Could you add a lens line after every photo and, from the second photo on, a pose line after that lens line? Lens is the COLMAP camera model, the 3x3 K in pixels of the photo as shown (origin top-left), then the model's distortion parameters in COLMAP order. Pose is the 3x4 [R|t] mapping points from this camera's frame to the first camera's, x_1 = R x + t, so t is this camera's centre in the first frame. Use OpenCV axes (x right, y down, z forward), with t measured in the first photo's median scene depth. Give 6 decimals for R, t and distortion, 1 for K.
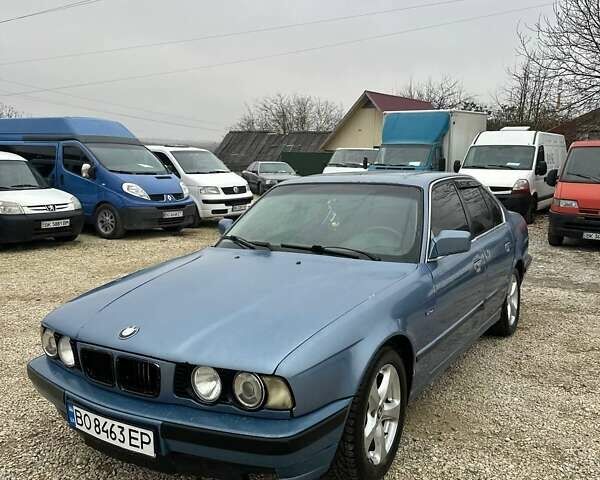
lens RADIAL K [[553.0, 0, 301.0], [0, 553.0, 224.1], [0, 0, 1]] dist [0.190594, -0.367010]
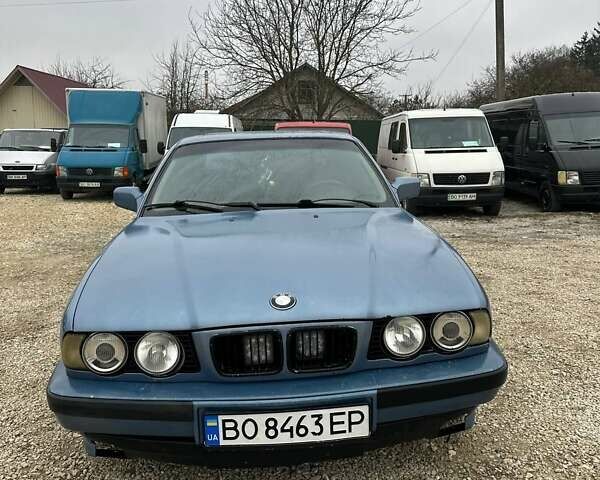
lens RADIAL K [[553.0, 0, 301.0], [0, 553.0, 224.1], [0, 0, 1]] dist [0.190594, -0.367010]
pose [[0.805881, -0.095291, 0.584359, -0.745225], [0.085008, 0.995360, 0.045079, 0.052428], [-0.585943, 0.013347, 0.810242, 0.359389]]
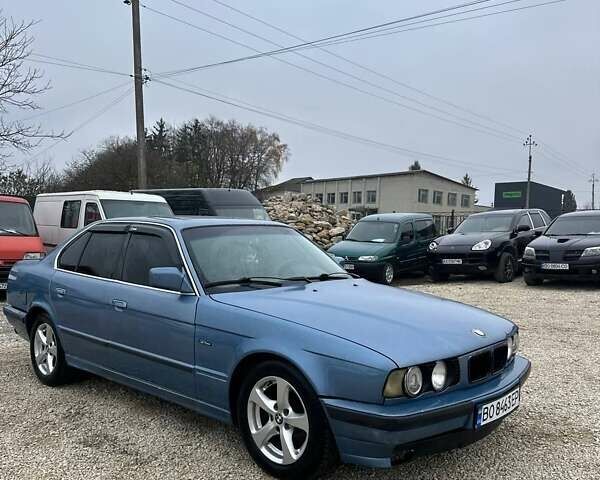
lens RADIAL K [[553.0, 0, 301.0], [0, 553.0, 224.1], [0, 0, 1]] dist [0.190594, -0.367010]
pose [[0.185257, 0.008328, 0.982655, -1.699551], [0.090228, 0.995596, -0.025448, -0.064410], [-0.978539, 0.093377, 0.183690, 1.162326]]
